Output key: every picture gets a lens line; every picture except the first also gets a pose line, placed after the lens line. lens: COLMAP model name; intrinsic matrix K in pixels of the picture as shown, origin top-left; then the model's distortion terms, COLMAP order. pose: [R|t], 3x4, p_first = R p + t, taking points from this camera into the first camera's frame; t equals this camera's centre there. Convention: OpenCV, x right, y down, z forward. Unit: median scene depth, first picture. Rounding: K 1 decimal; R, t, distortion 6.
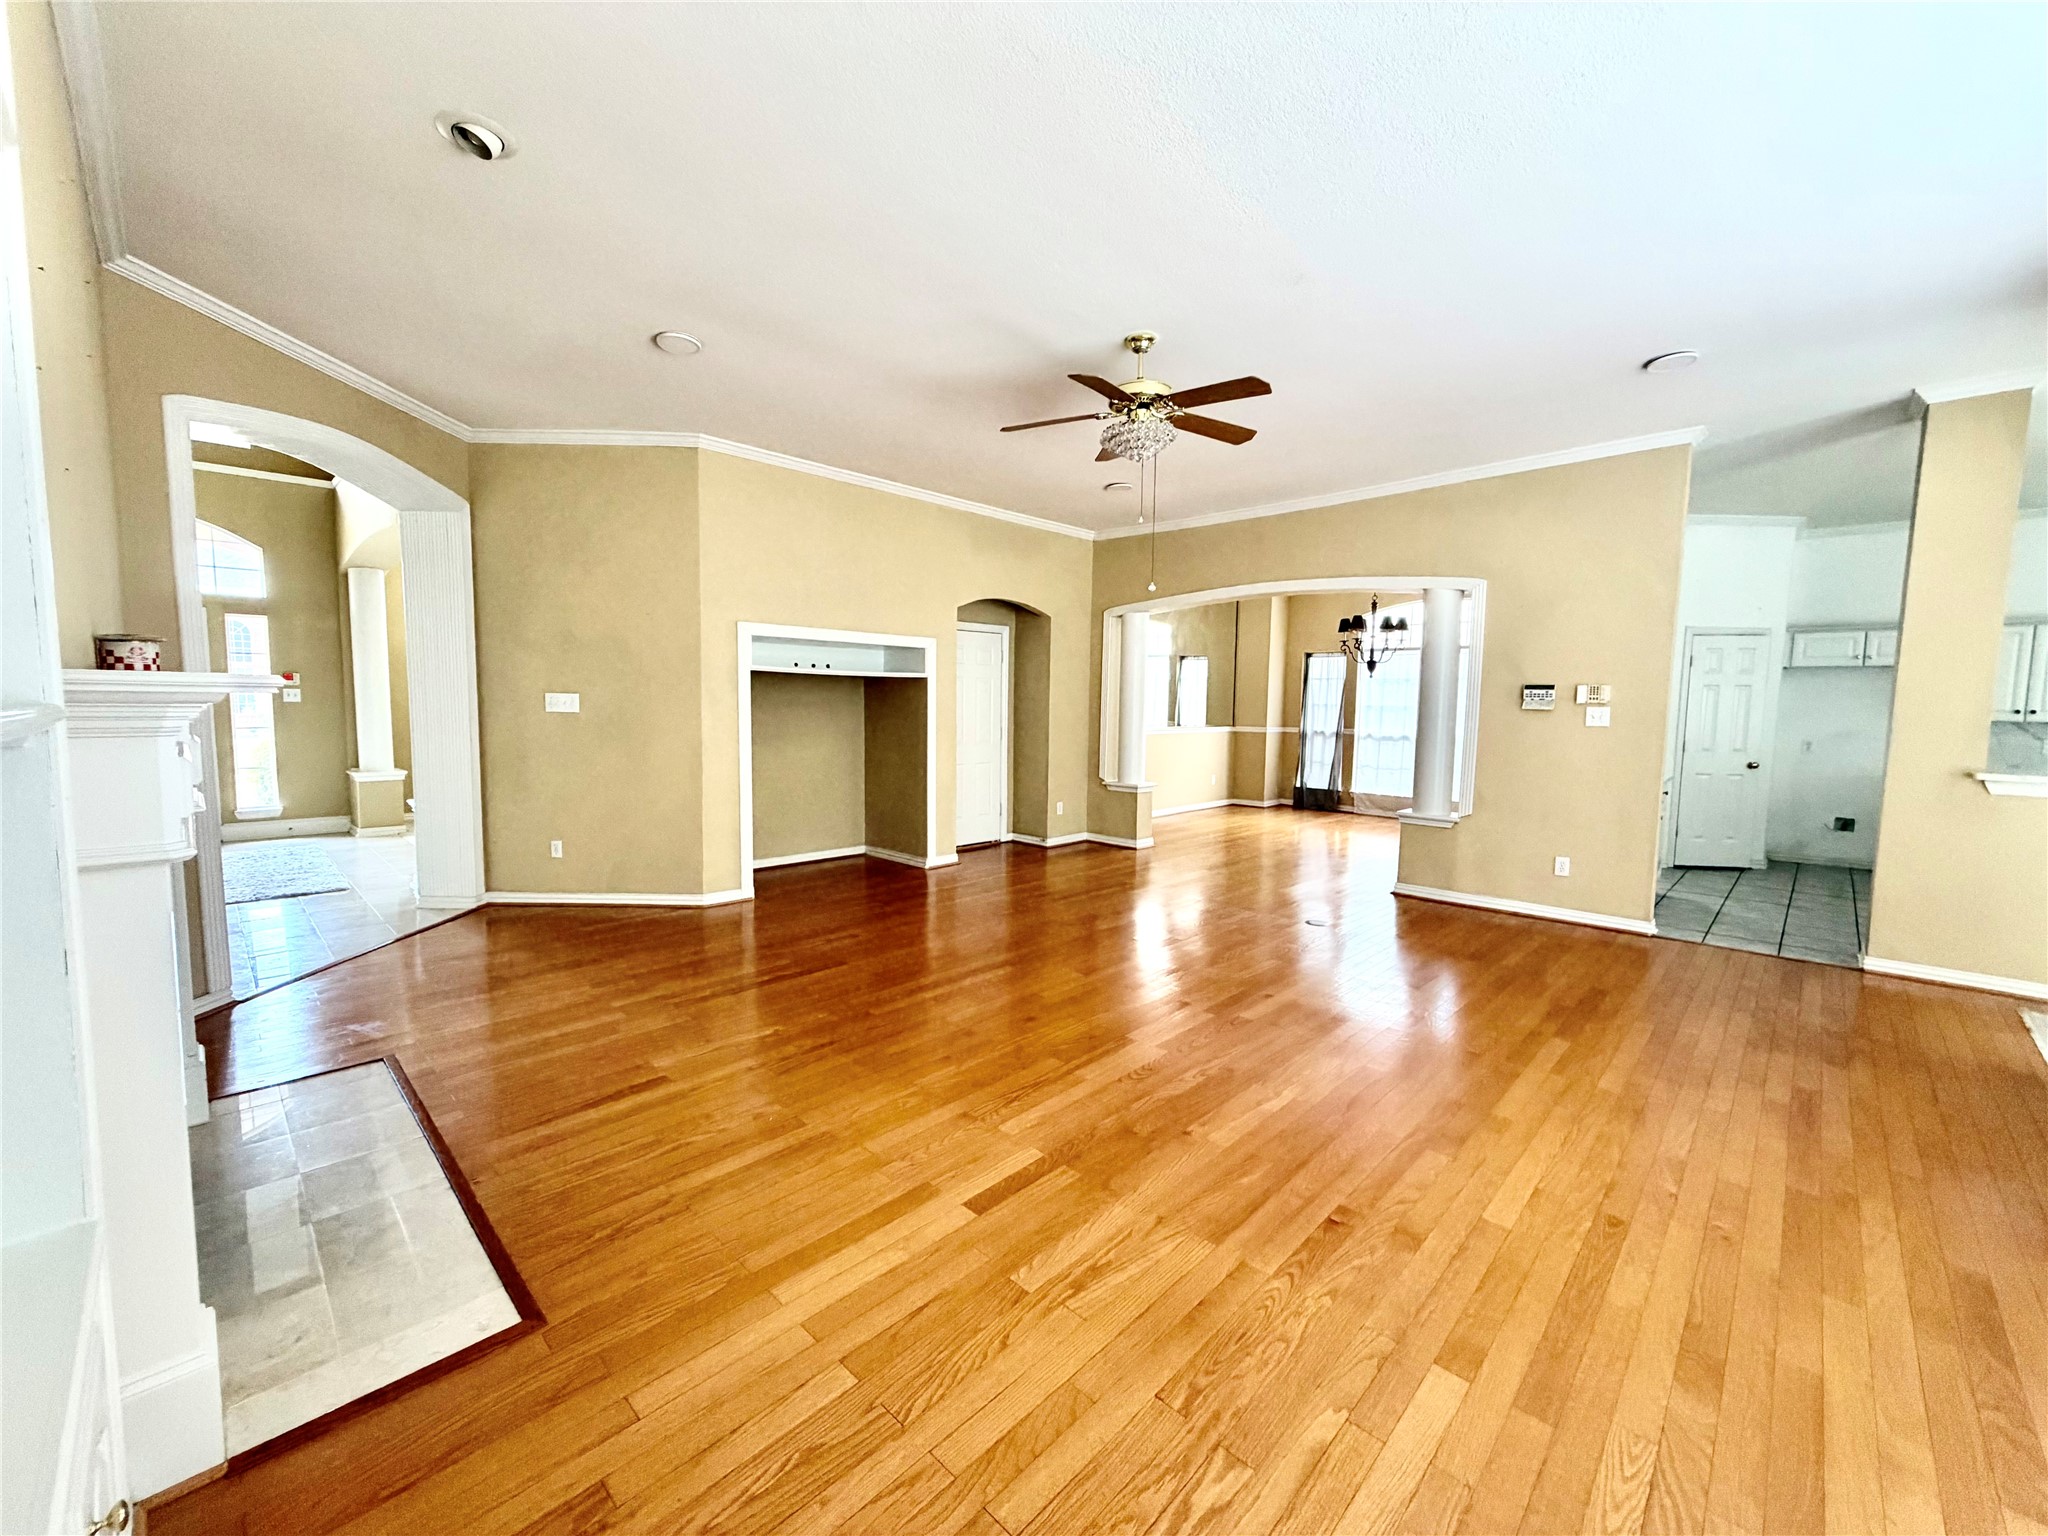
lens RADIAL K [[827.3, 0, 1036.4], [0, 827.3, 763.6], [0, 0, 1]] dist [0.000830, 0.000022]
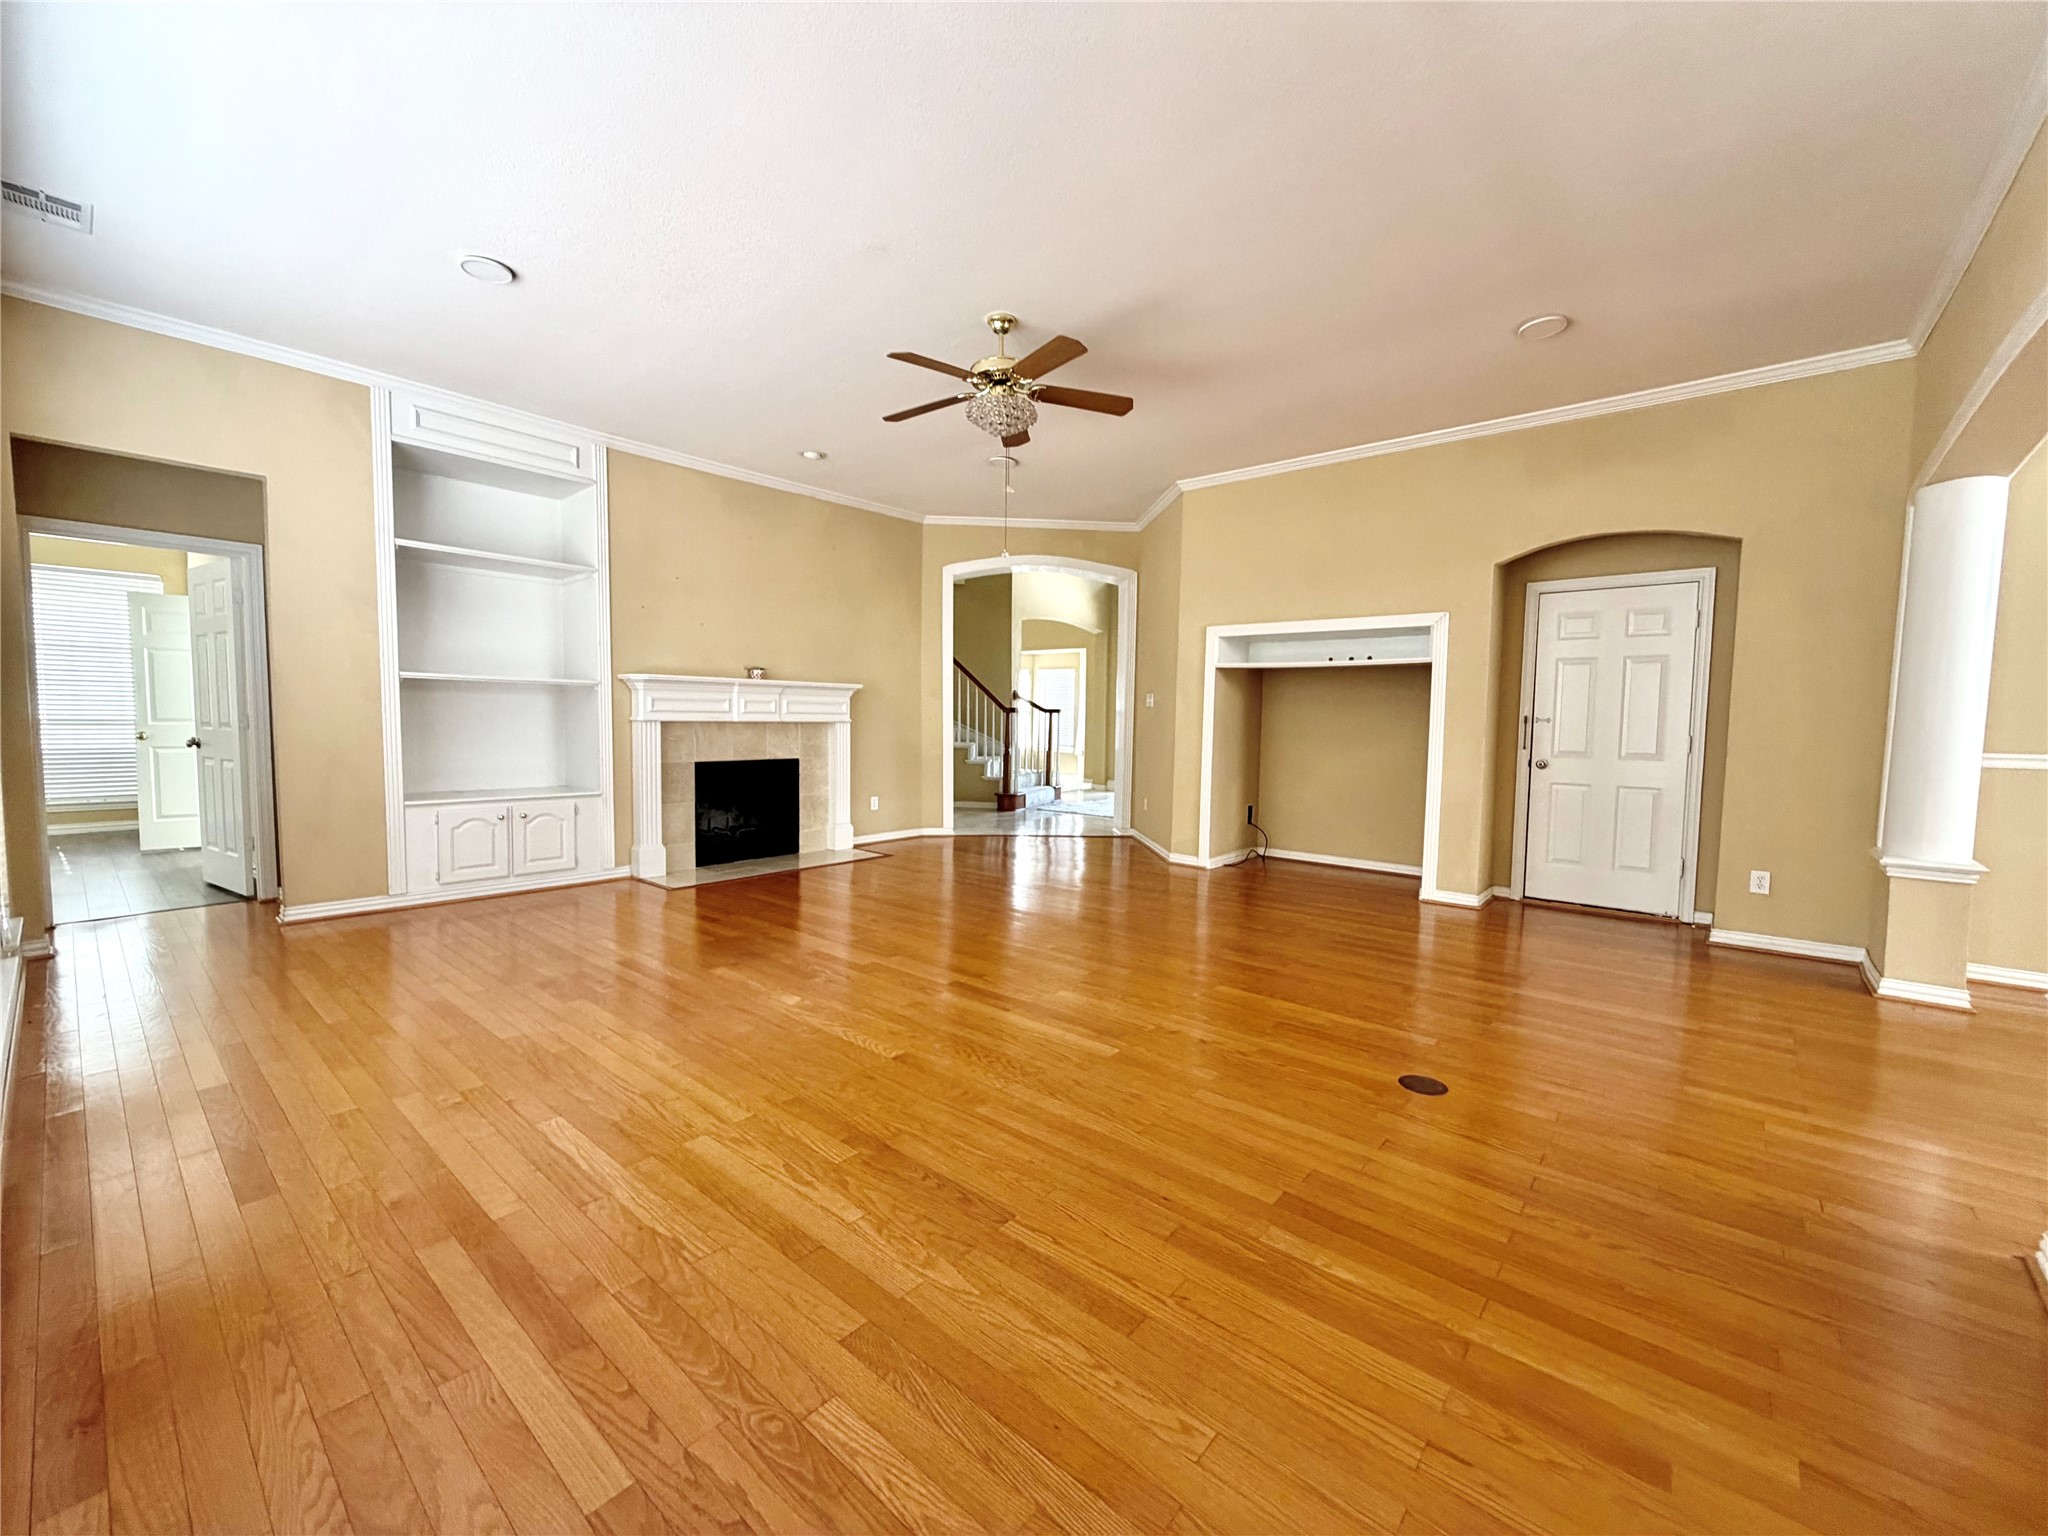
lens RADIAL K [[817.9, 0, 1018.9], [0, 817.9, 769.9], [0, 0, 1]] dist [0.002596, 0.000093]
pose [[0.027315, 0.054880, -0.998119, 0.409613], [-0.089871, 0.994583, 0.052226, -0.003388], [0.995579, 0.088275, 0.032099, 0.354389]]
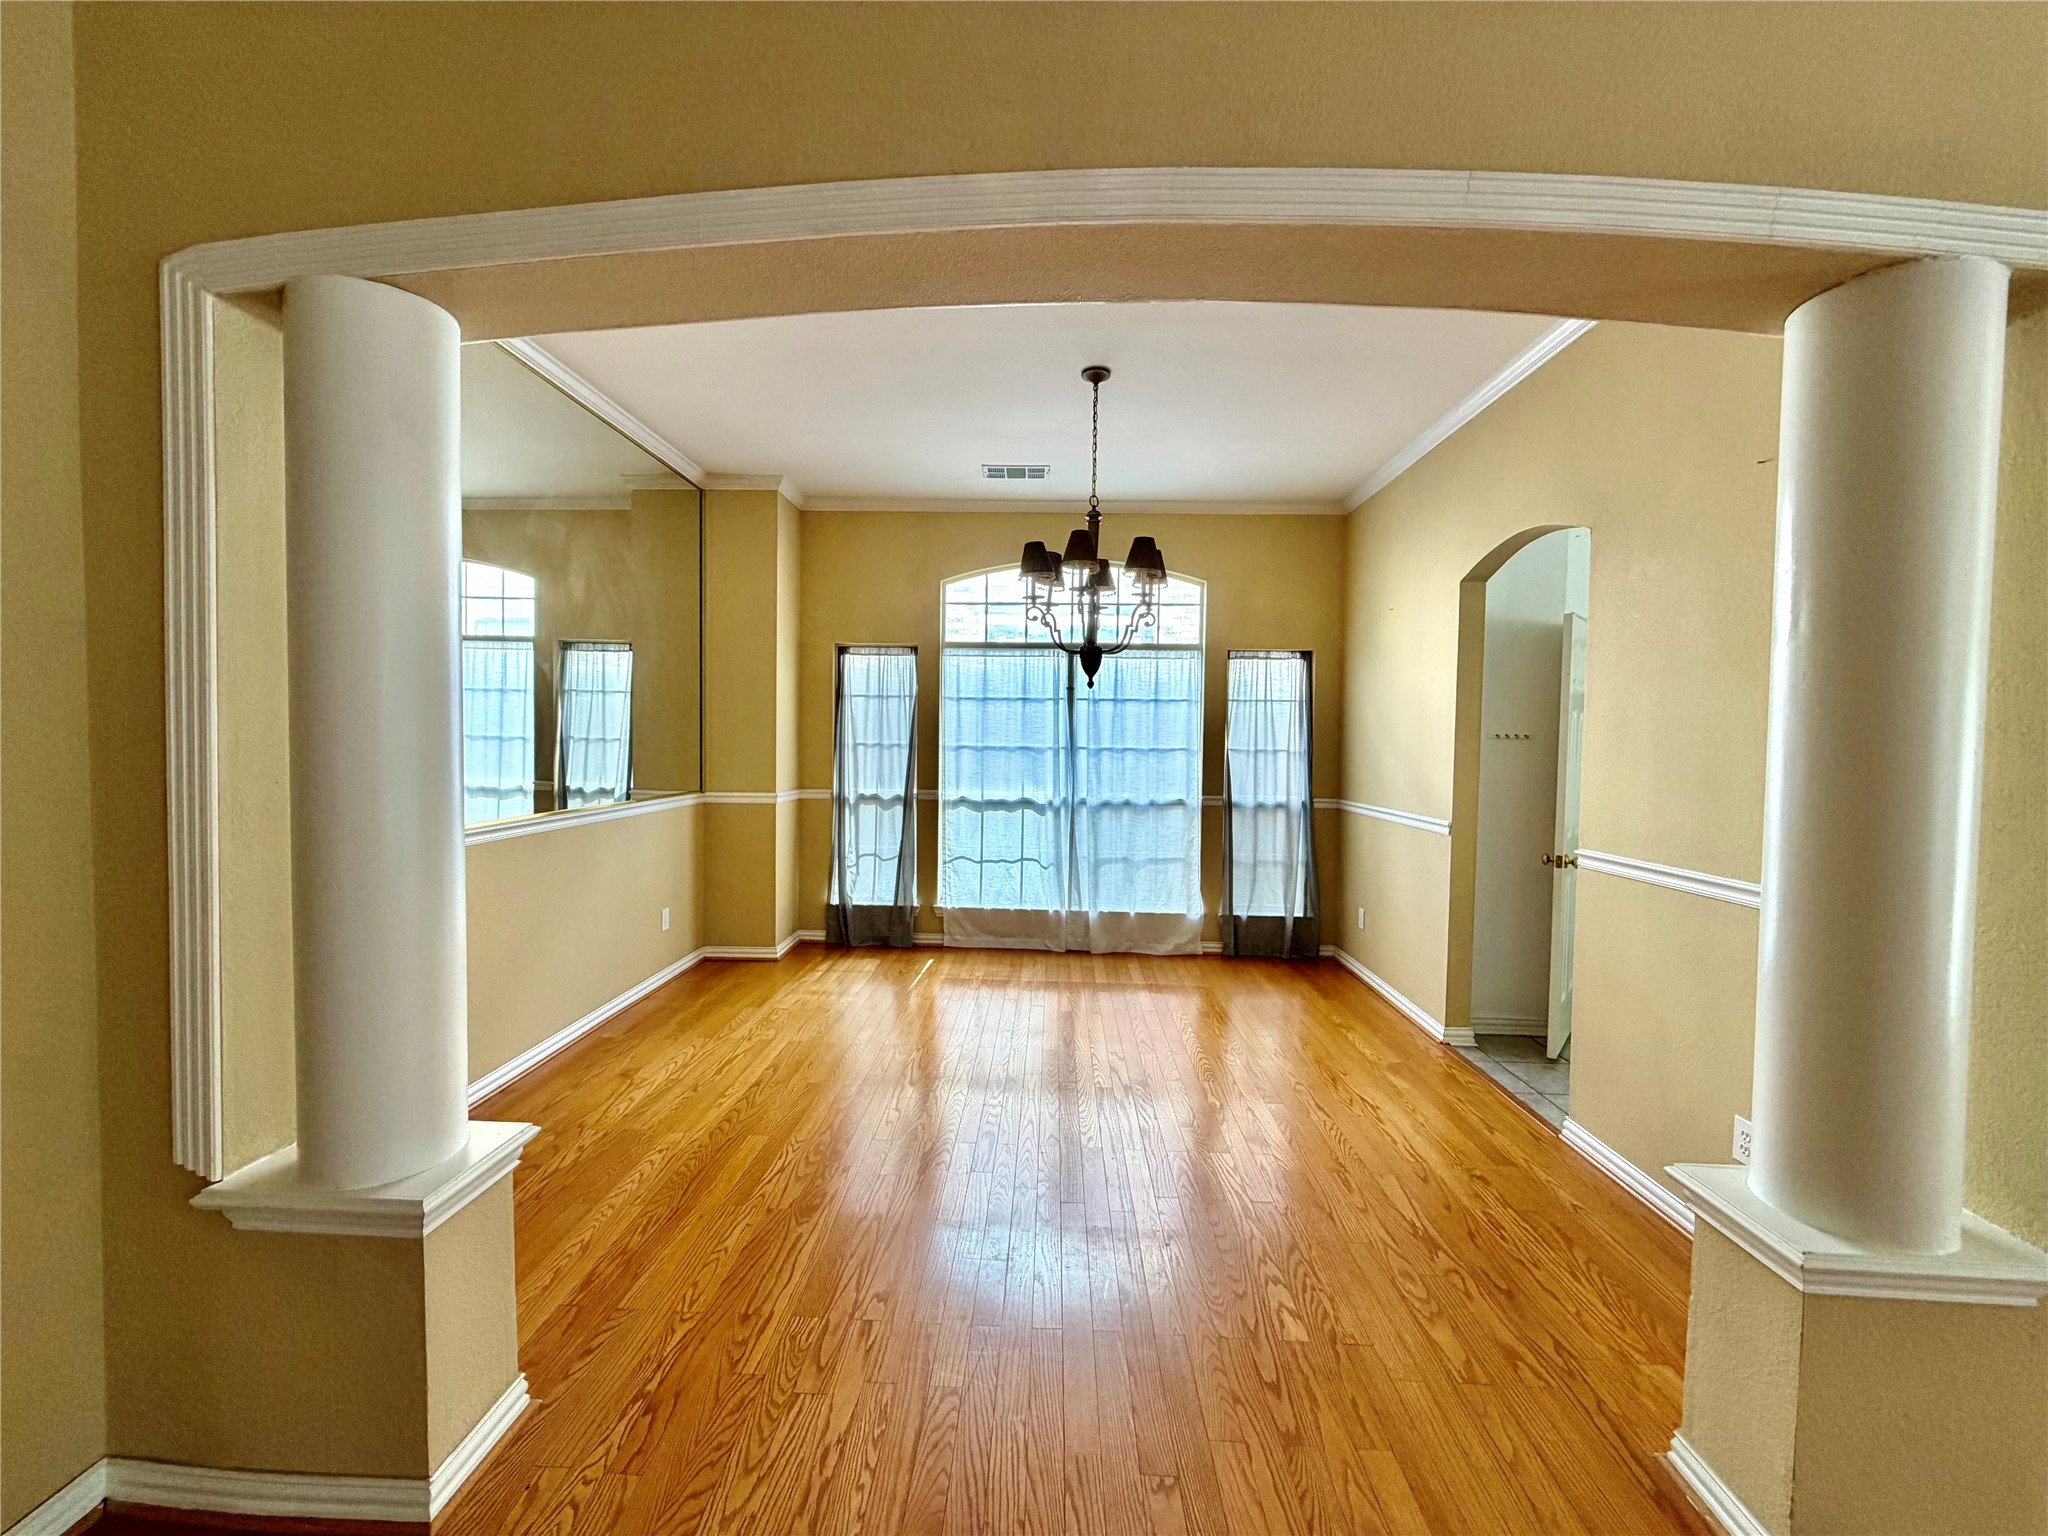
lens RADIAL K [[822.9, 0, 1005.4], [0, 822.9, 762.4], [0, 0, 1]] dist [0.017706, 0.000148]
pose [[0.767957, -0.025542, 0.639992, 0.076289], [0.050391, 0.998517, -0.020615, -0.045424], [-0.638516, 0.048081, 0.768105, 0.552984]]
